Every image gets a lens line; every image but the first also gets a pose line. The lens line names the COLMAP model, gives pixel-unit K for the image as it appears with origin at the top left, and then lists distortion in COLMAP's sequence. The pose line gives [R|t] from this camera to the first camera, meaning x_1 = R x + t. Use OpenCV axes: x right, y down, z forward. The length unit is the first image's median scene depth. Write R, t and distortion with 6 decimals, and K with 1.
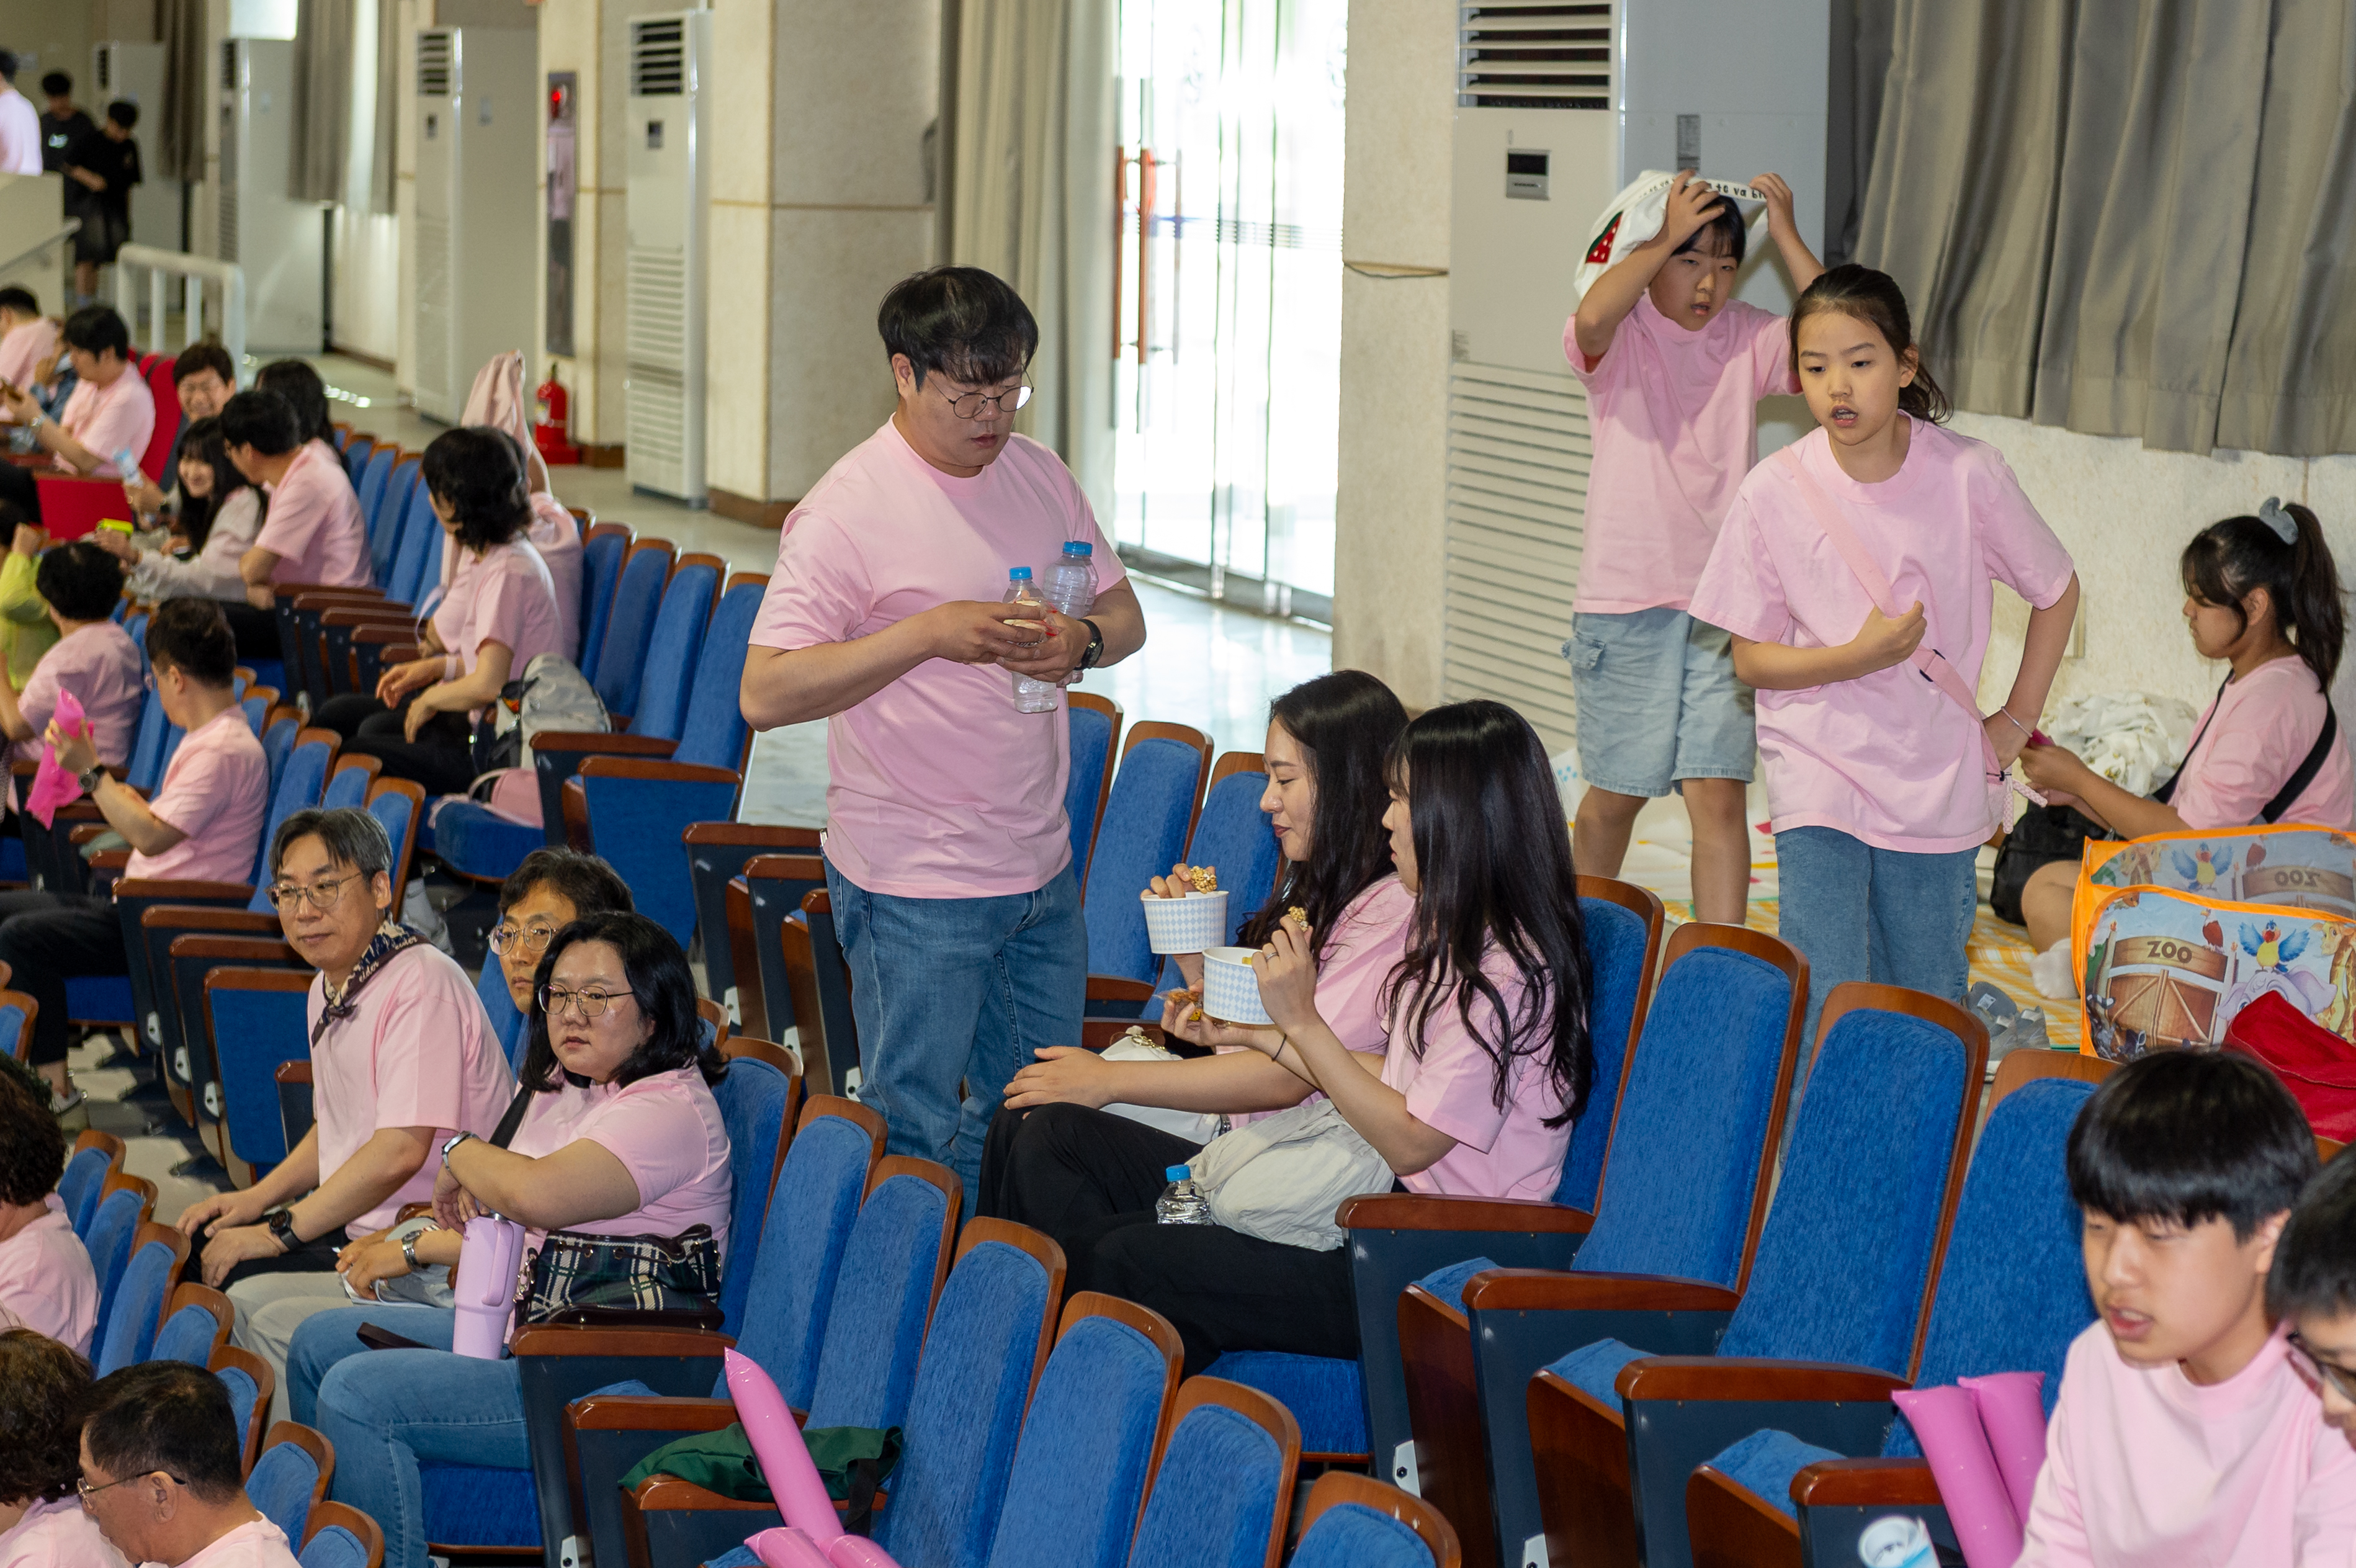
lens RADIAL K [[5164.2, 0, 1182.1], [0, 5164.2, 837.2], [0, 0, 1]] dist [0.037836, -0.380596]
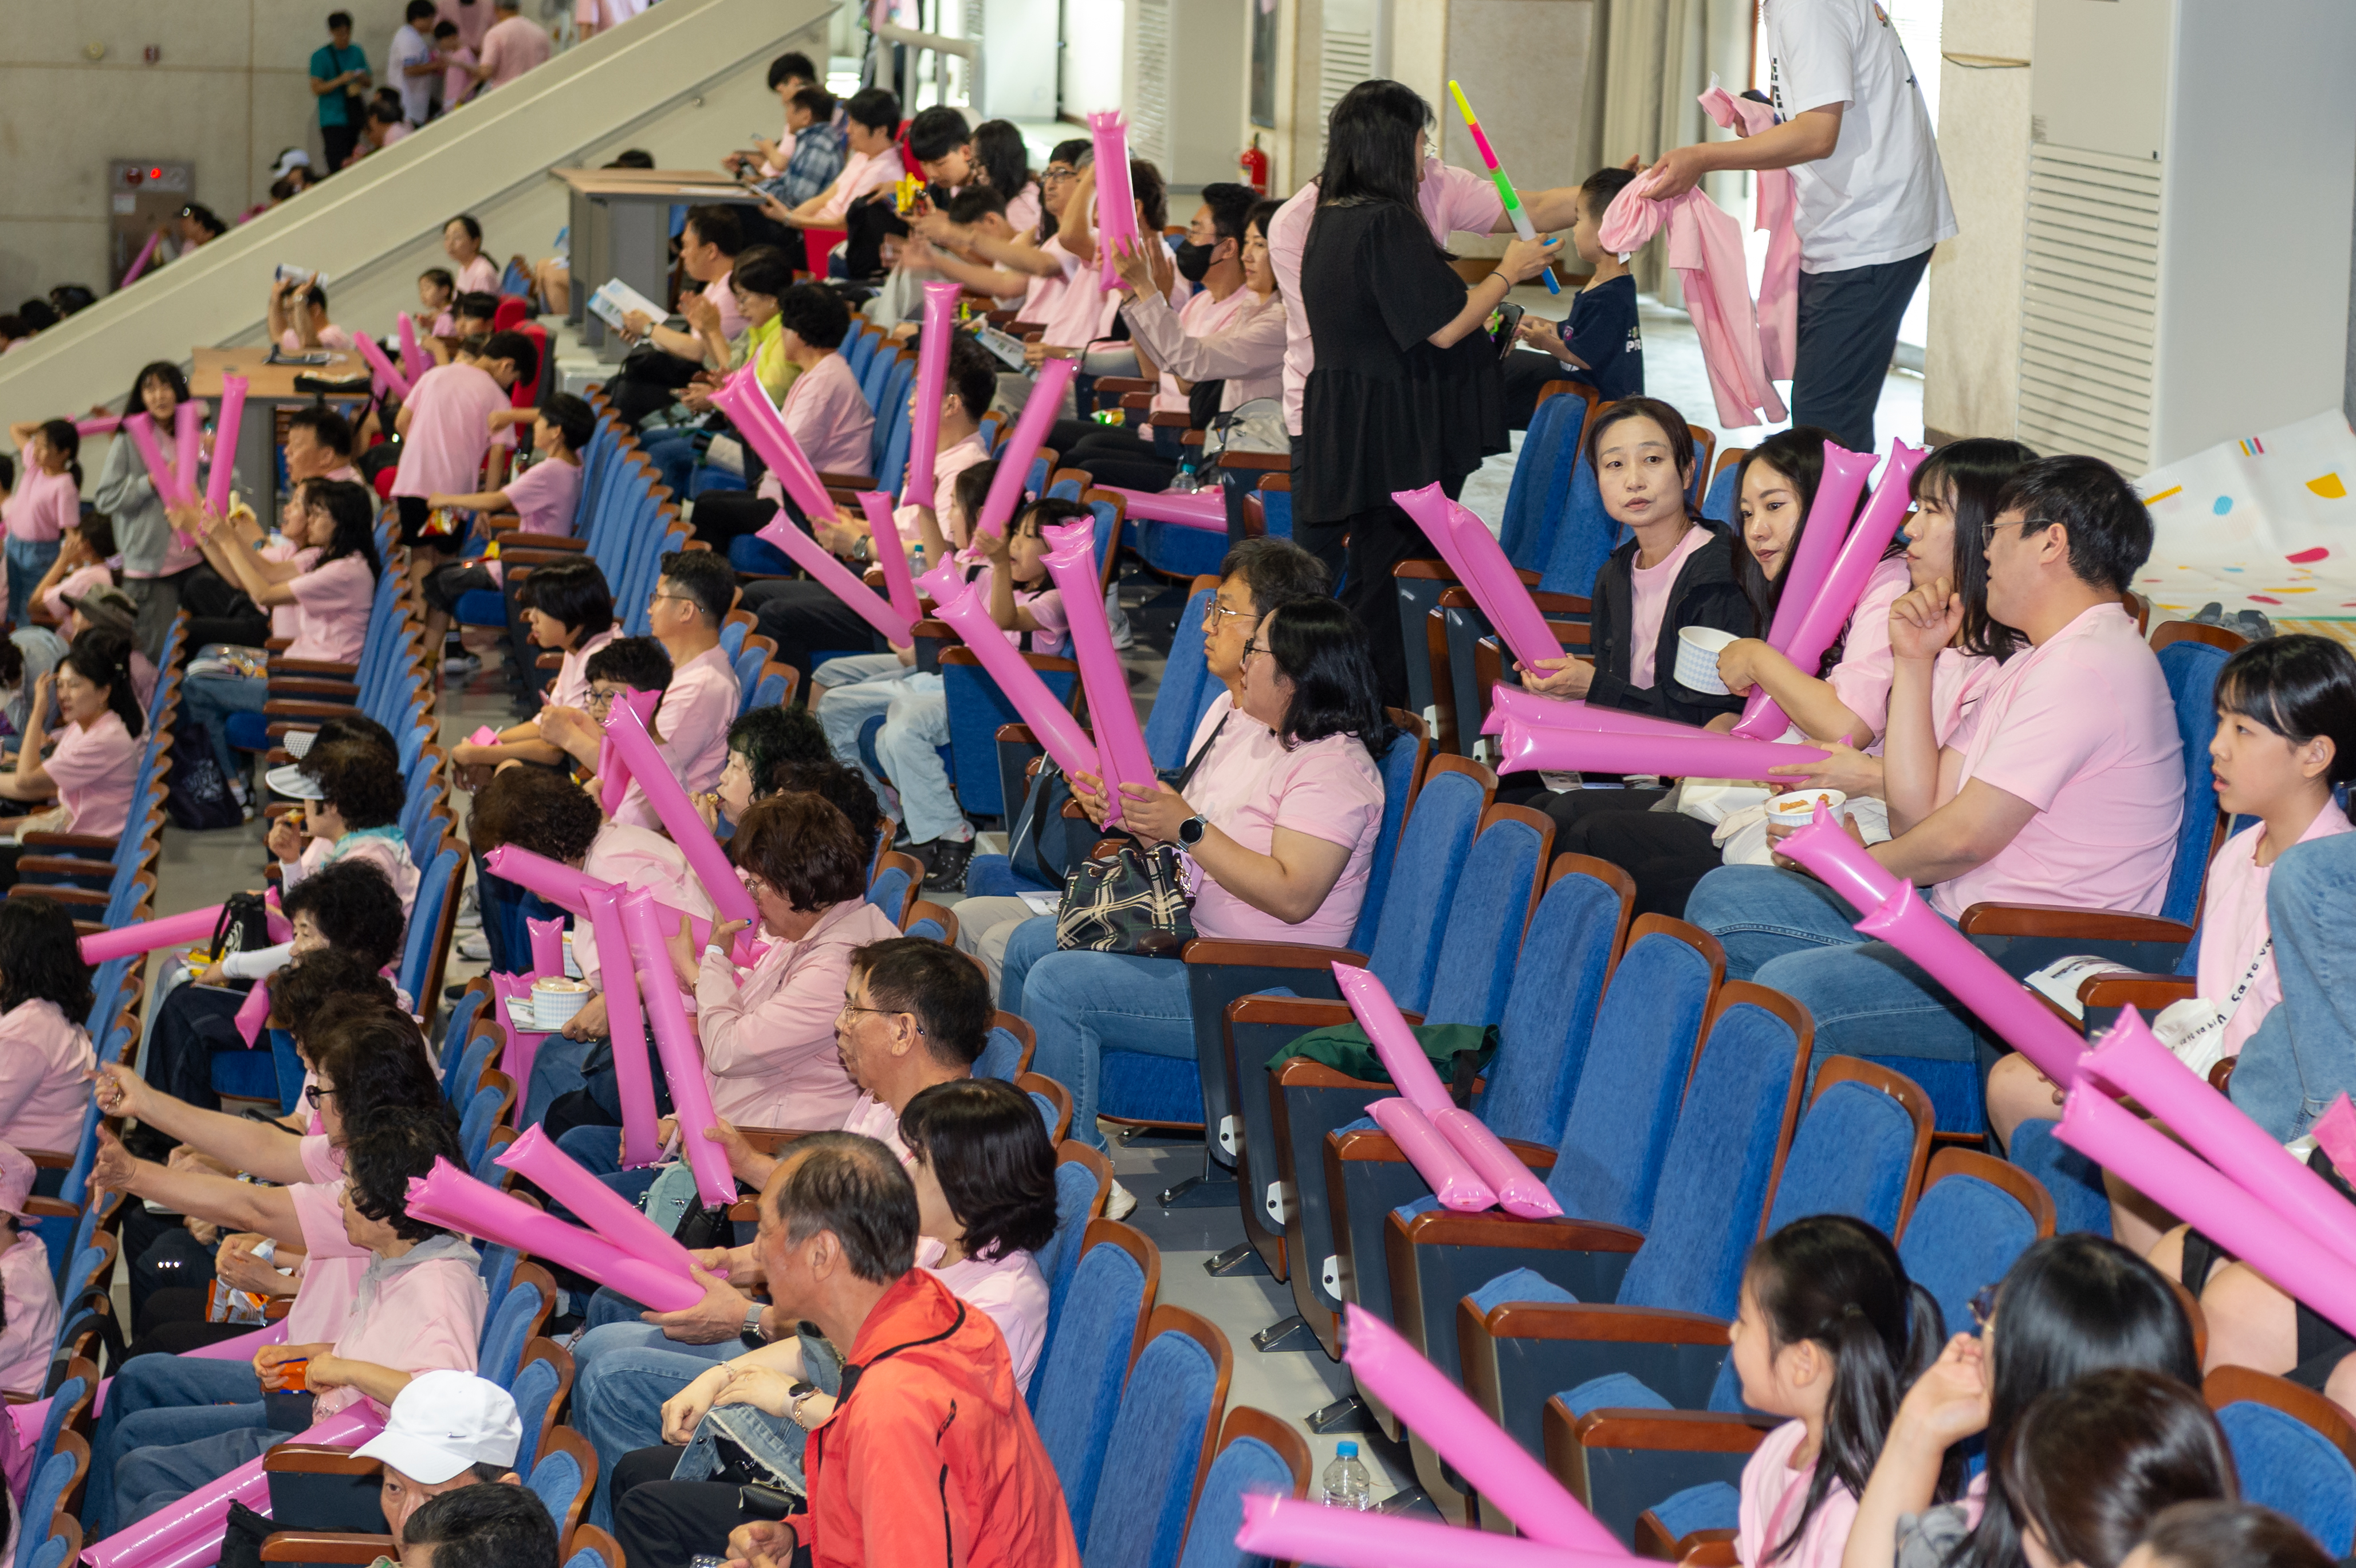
lens RADIAL K [[5440.1, 0, 1297.4], [0, 5440.1, 780.9], [0, 0, 1]] dist [0.008708, -0.224684]
pose [[0.992235, 0.026408, -0.121539, 0.050456], [-0.022929, 0.999289, 0.029940, 0.019628], [0.122244, -0.026920, 0.992135, -0.257238]]
